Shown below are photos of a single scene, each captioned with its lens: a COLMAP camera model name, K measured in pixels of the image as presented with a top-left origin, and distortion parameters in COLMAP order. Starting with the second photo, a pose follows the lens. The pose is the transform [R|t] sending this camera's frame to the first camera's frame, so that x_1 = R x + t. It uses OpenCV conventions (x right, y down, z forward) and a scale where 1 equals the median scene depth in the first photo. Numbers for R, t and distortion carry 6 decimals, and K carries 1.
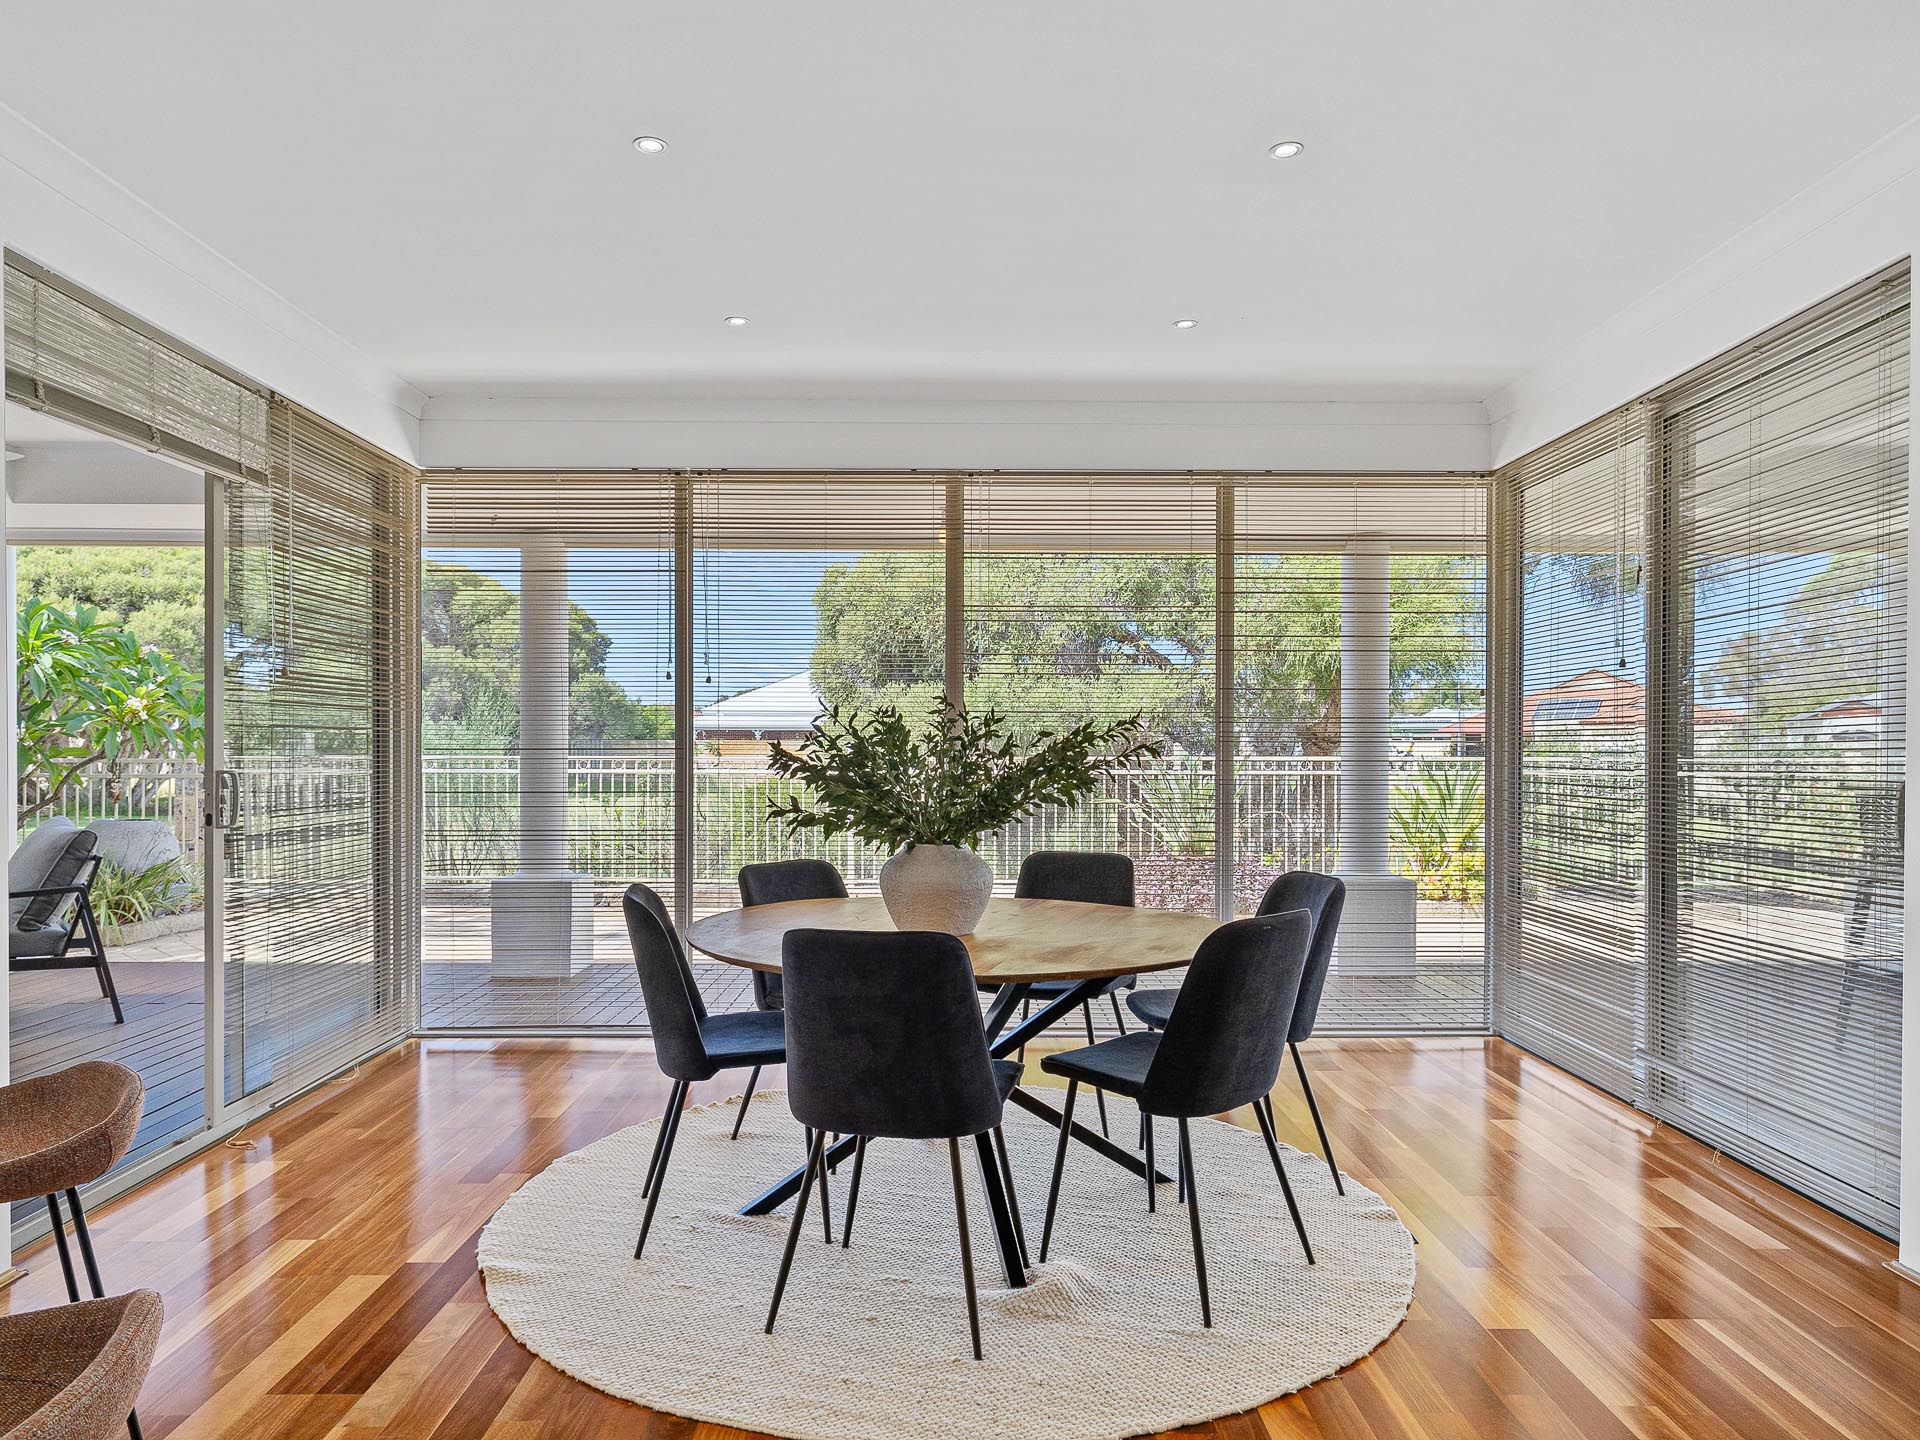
lens RADIAL K [[1250.7, 0, 963.5], [0, 1250.7, 757.6], [0, 0, 1]] dist [-0.002254, -0.000065]
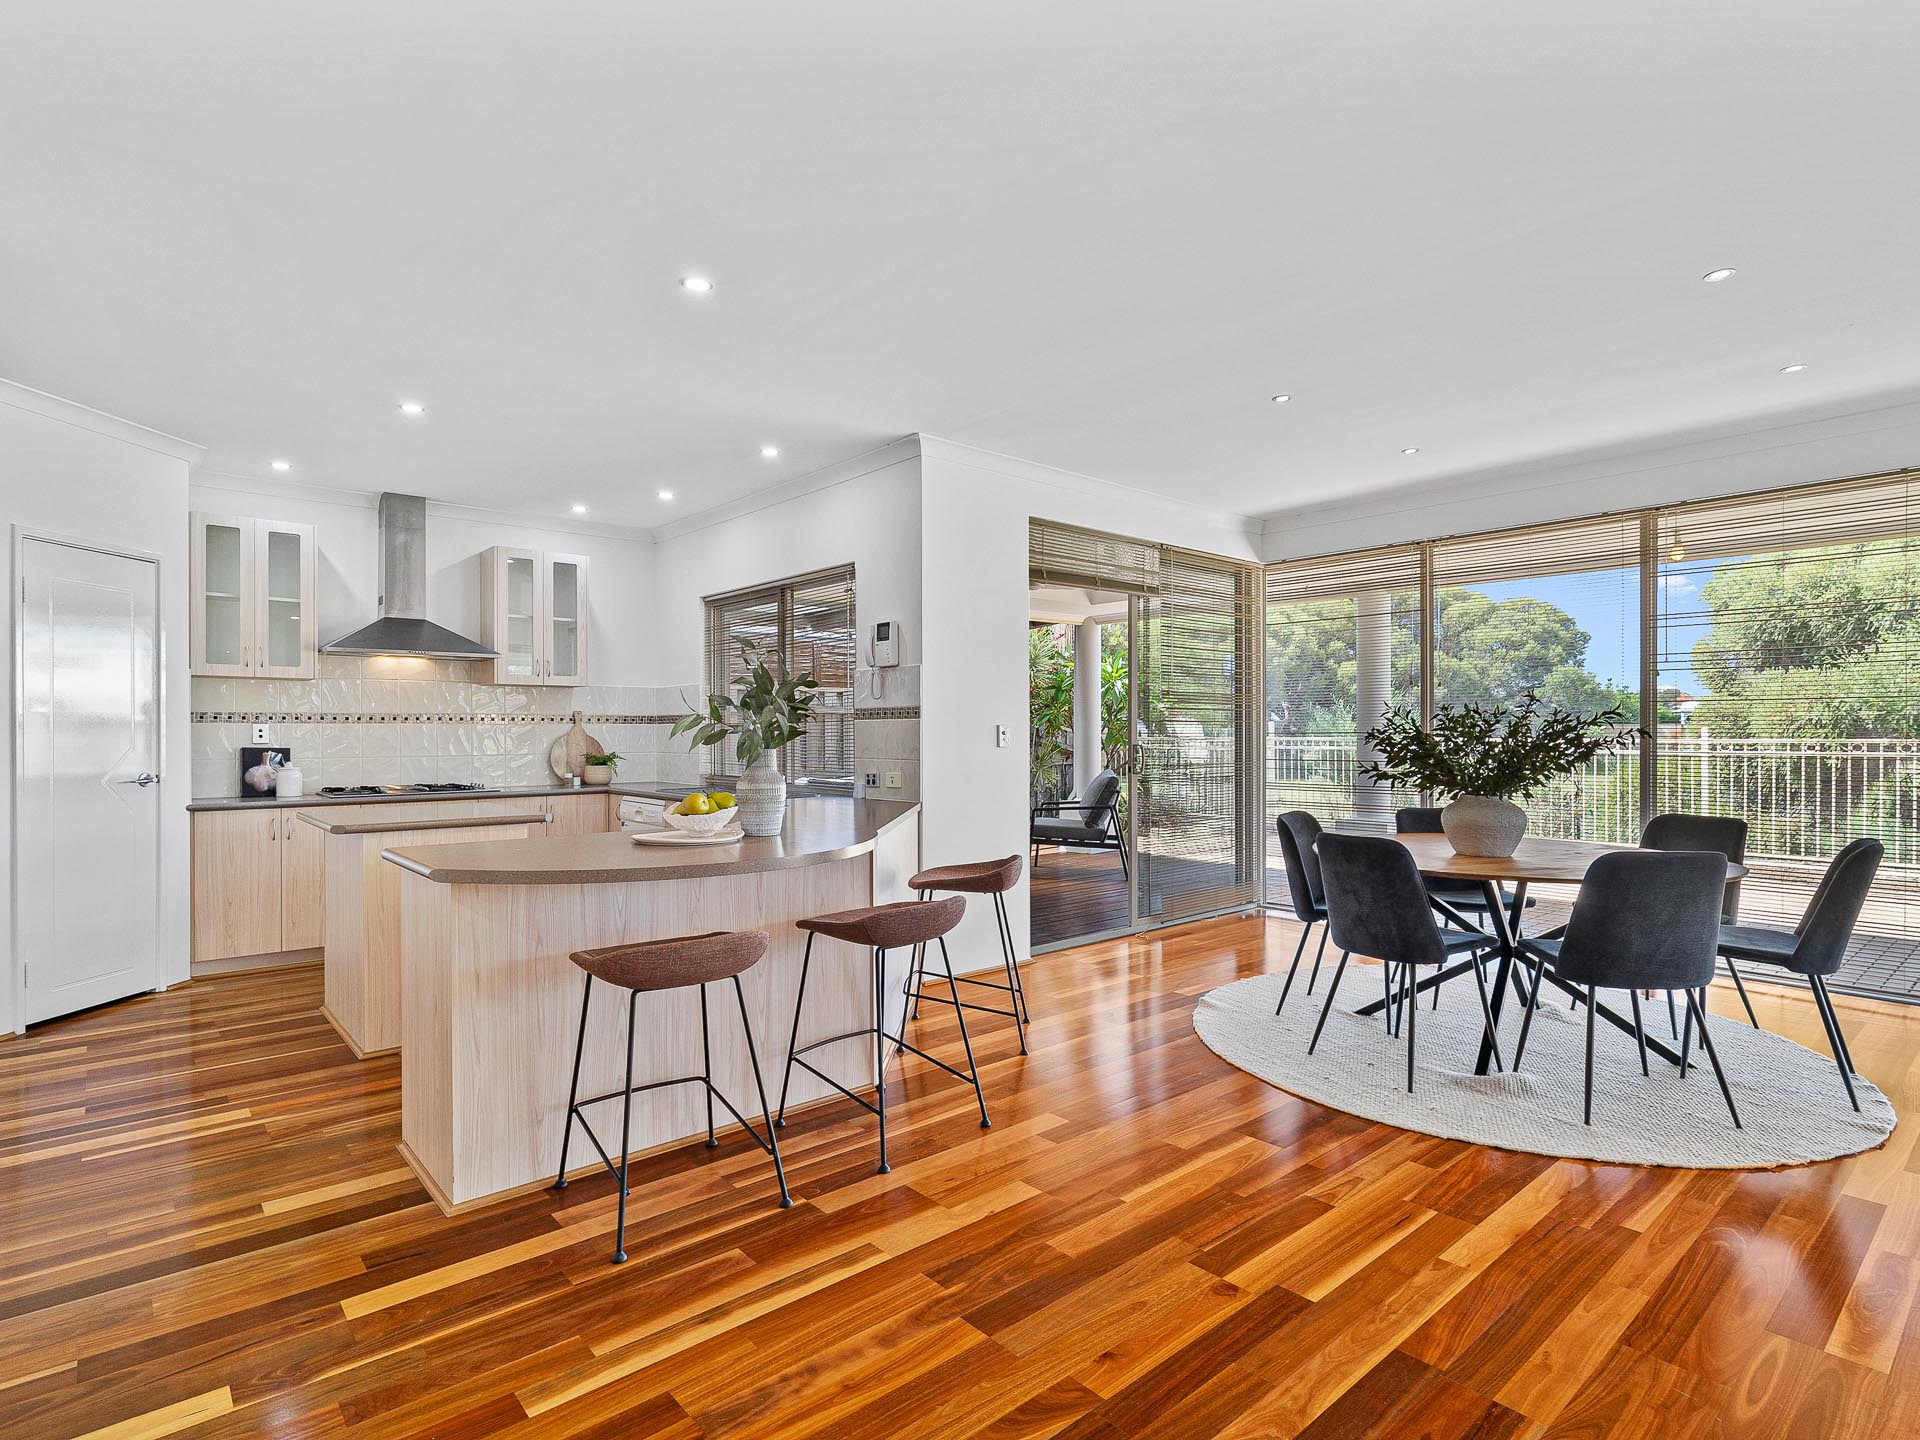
lens RADIAL K [[989.5, 0, 956.6], [0, 989.5, 734.7], [0, 0, 1]] dist [-0.001990, 0.000401]
pose [[0.648268, -0.001632, -0.761410, 0.302526], [-0.001434, 0.999993, -0.003363, 0.000558], [0.761411, 0.003272, 0.648261, -0.160780]]
